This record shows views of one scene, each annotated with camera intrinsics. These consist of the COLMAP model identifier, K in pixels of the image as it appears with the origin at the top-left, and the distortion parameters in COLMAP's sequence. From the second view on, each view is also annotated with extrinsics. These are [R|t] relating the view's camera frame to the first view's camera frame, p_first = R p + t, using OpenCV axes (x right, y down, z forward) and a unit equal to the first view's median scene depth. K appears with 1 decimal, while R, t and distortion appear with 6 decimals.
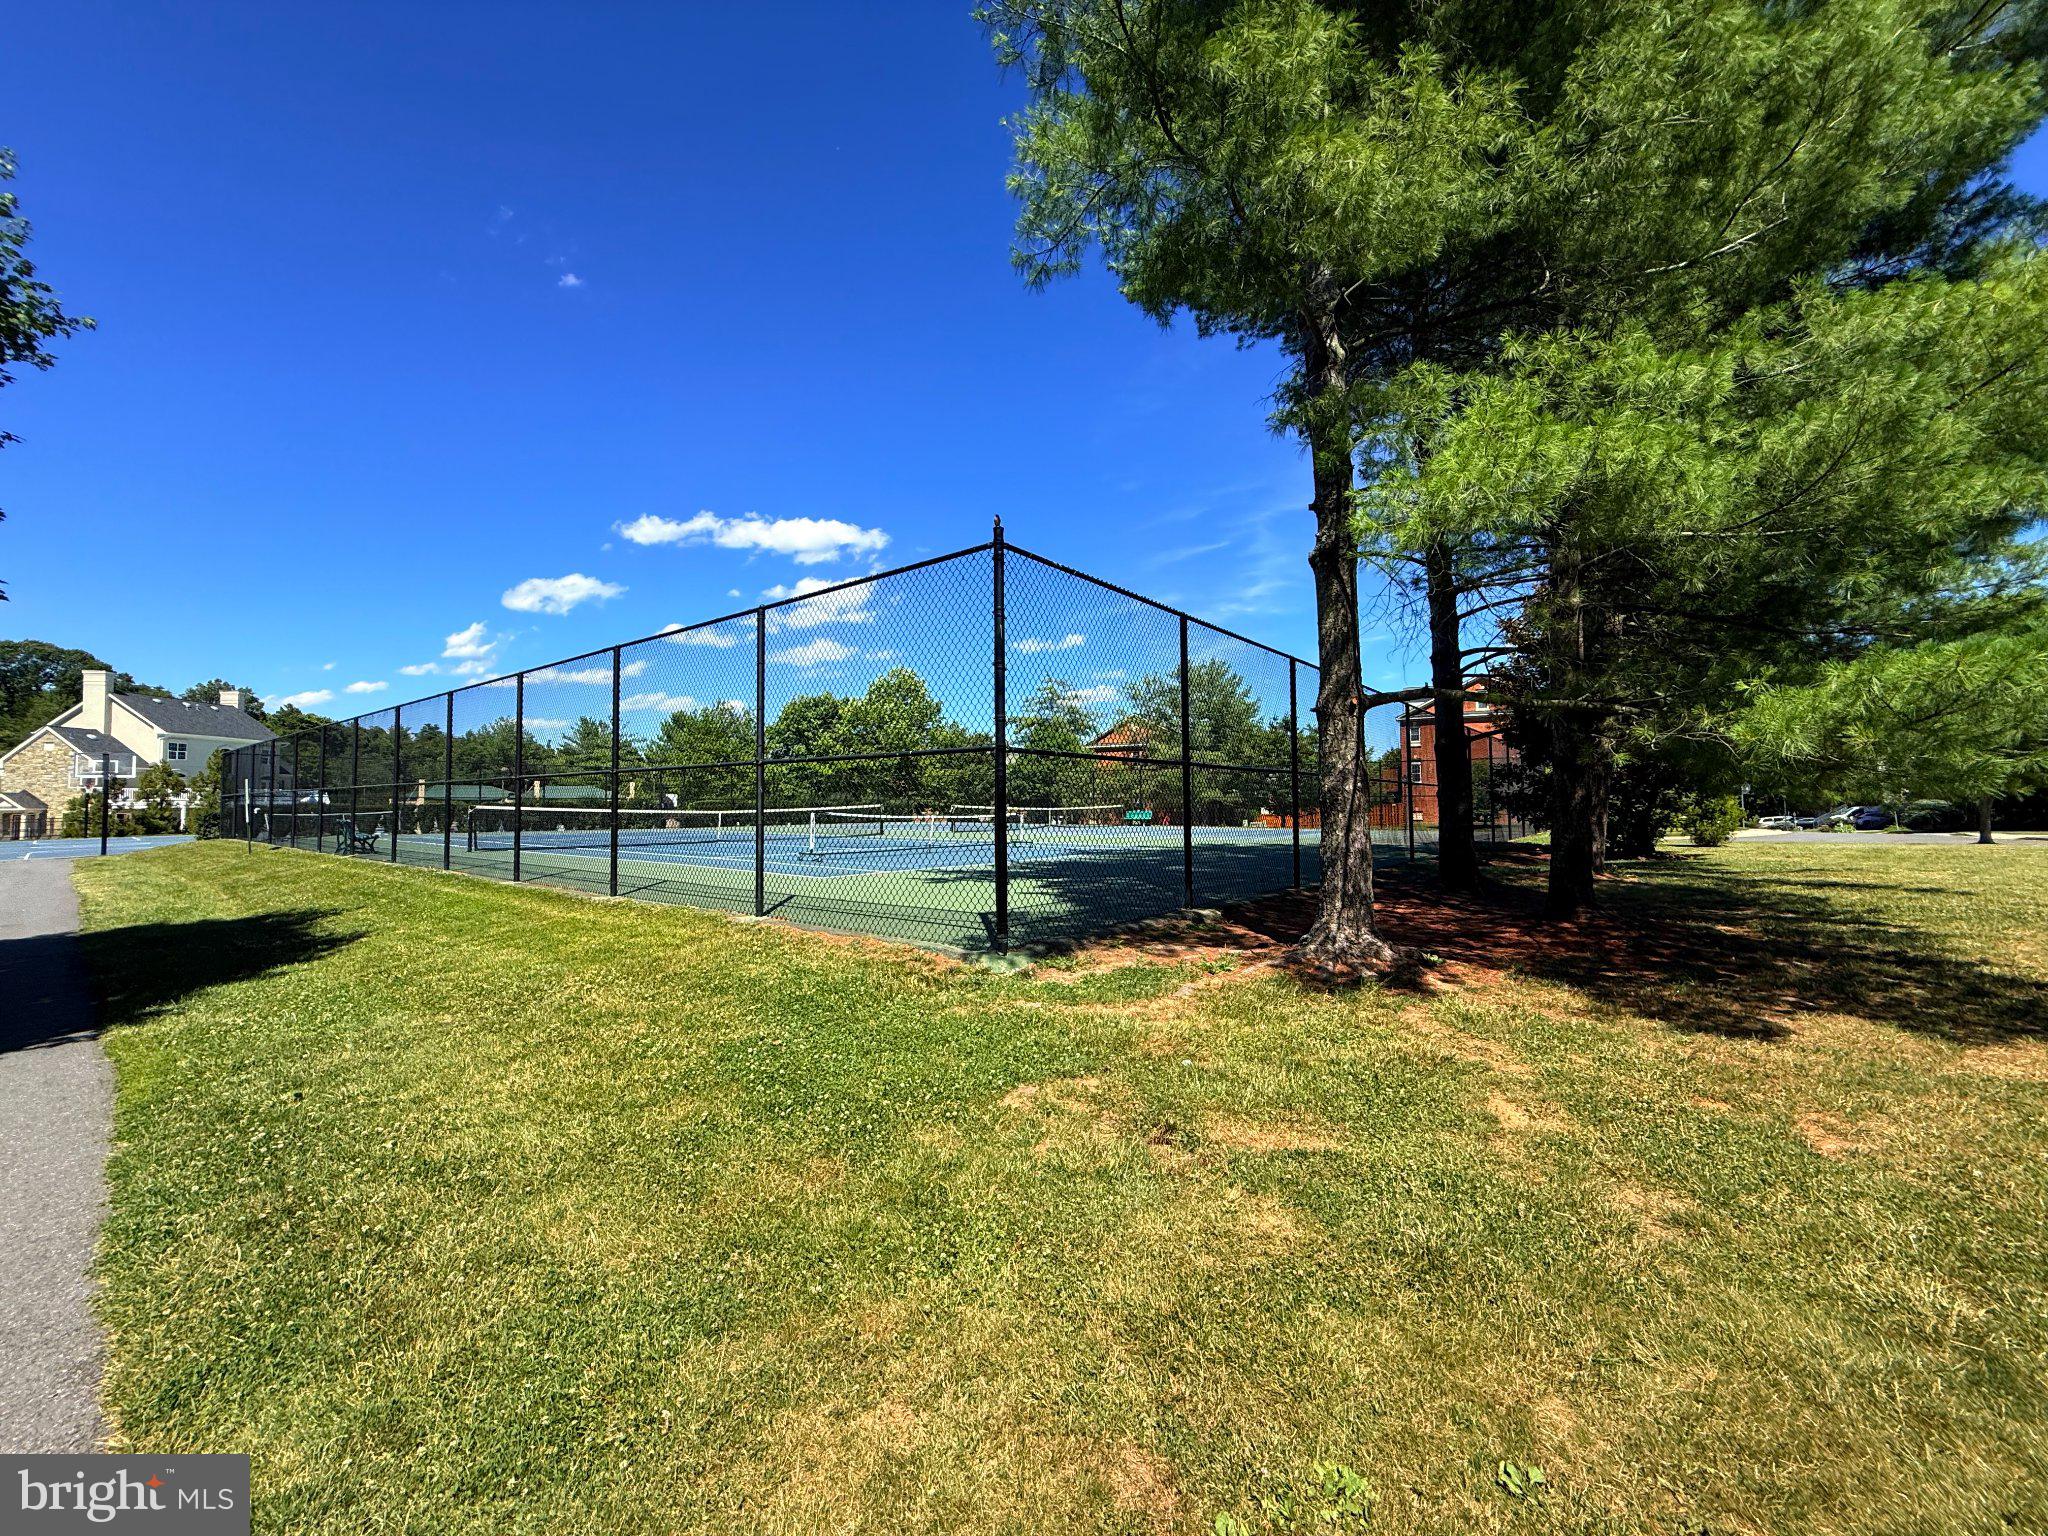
lens RADIAL K [[827.1, 0, 1019.4], [0, 827.1, 762.8], [0, 0, 1]] dist [0.001002, -0.000059]
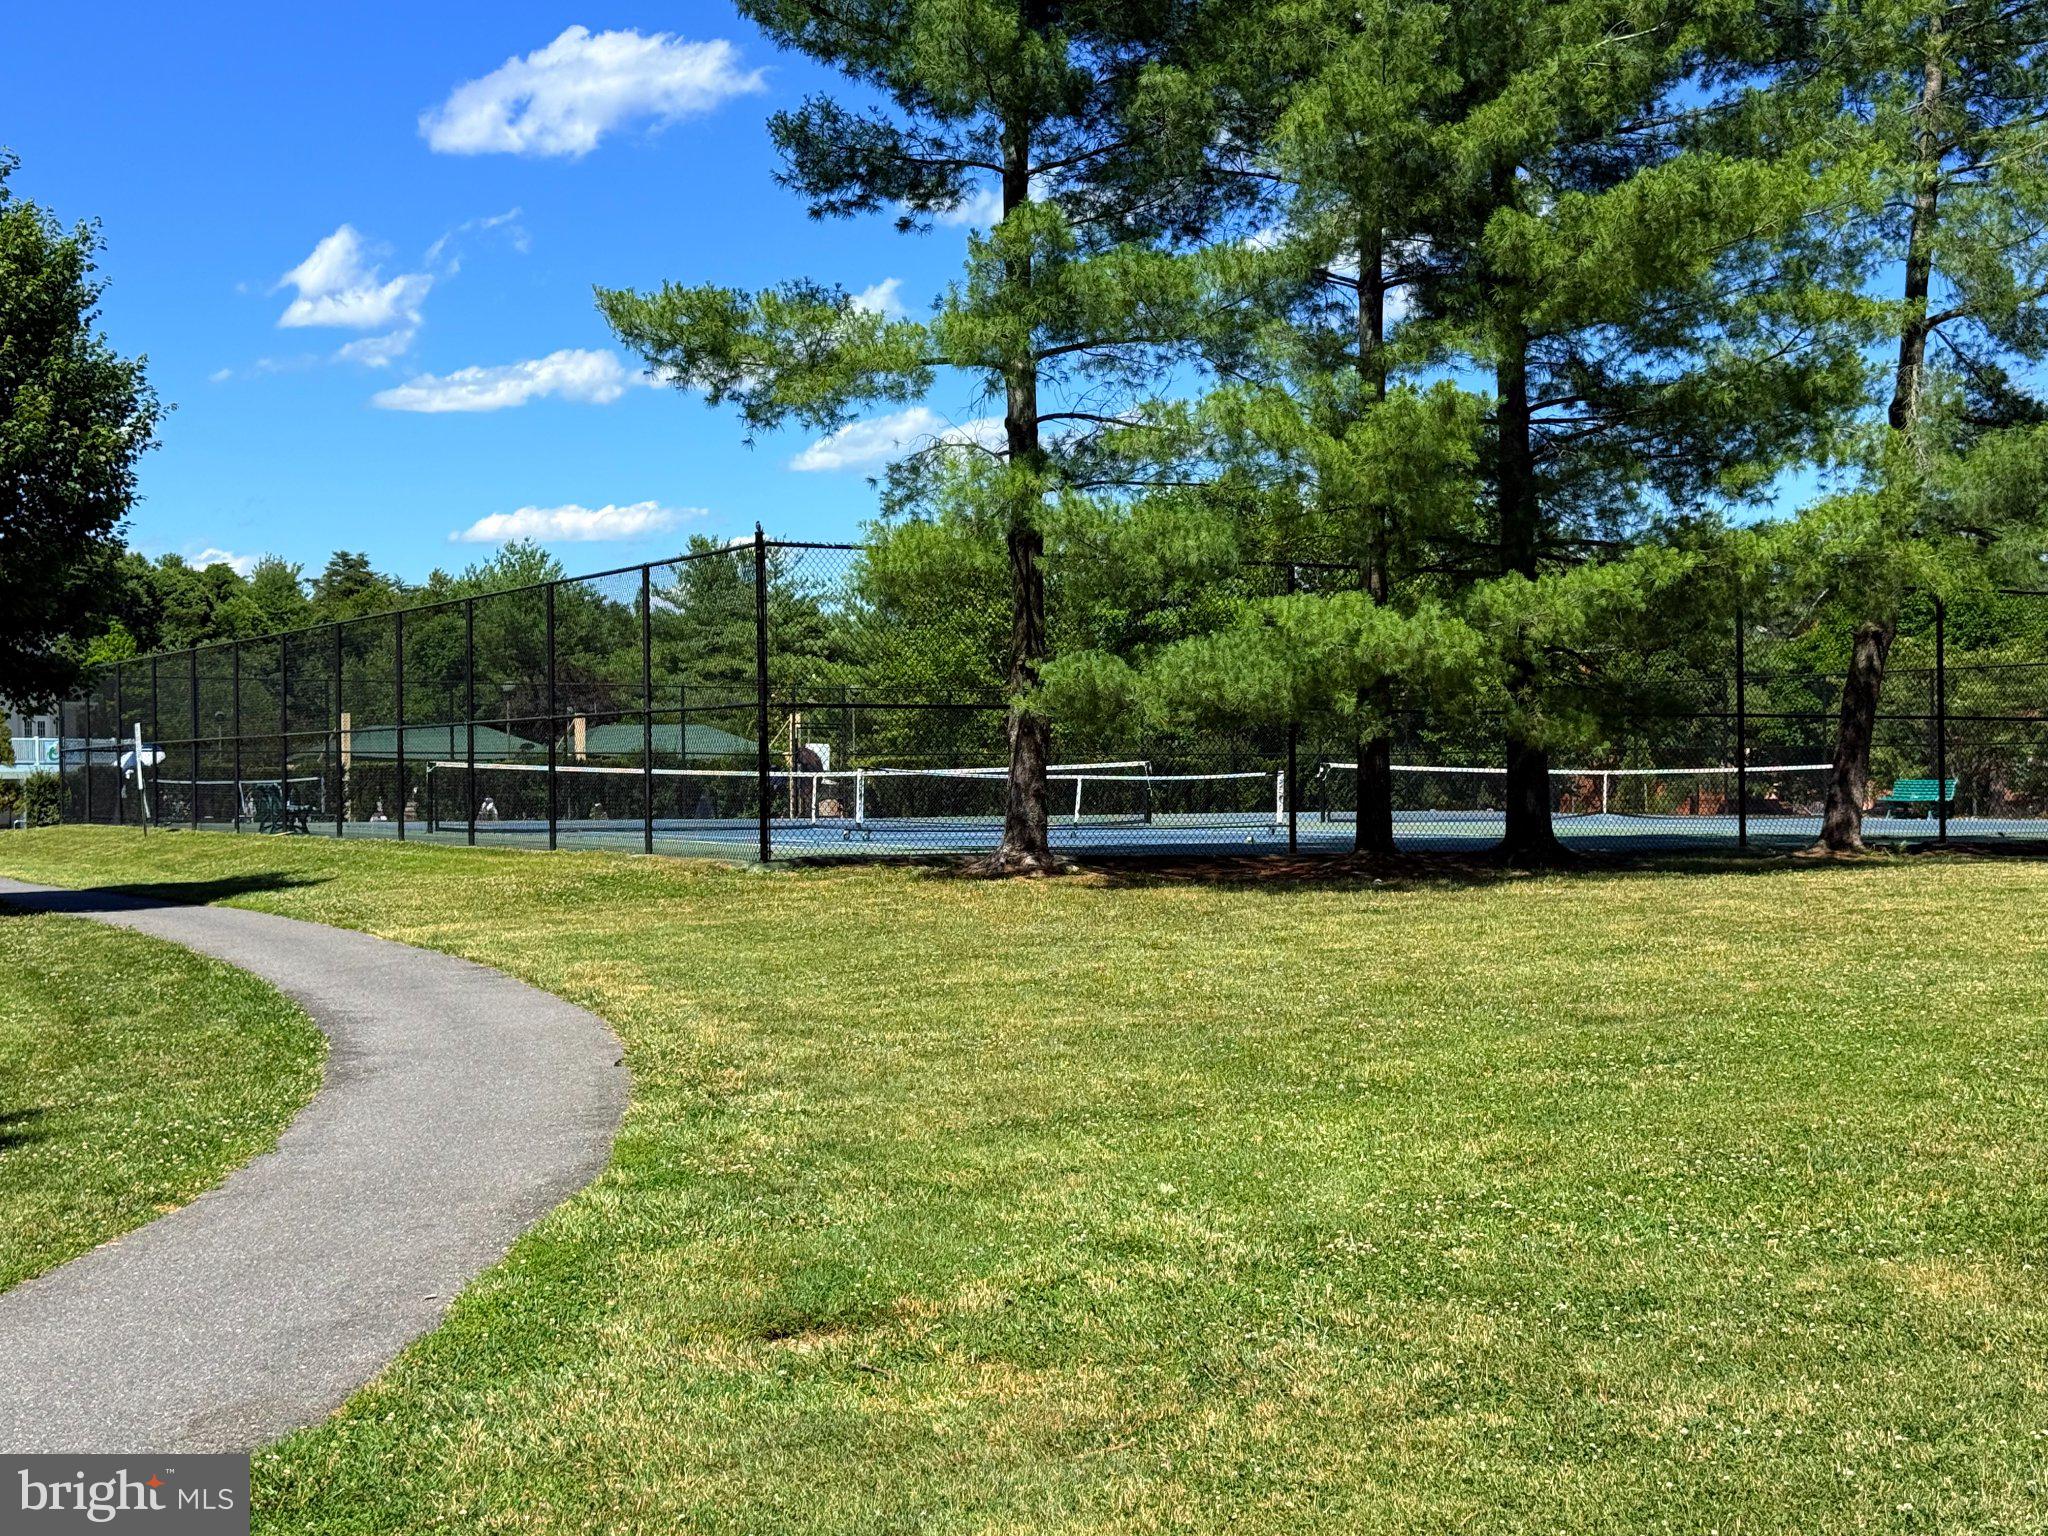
lens RADIAL K [[2904.7, 0, 1024.0], [0, 2904.7, 768.0], [0, 0, 1]] dist [0.009478, 0.011255]
pose [[0.924417, -0.005554, -0.381344, 0.202179], [0.024116, 0.998744, 0.043913, -0.010526], [0.380621, -0.049790, 0.923390, -0.294077]]
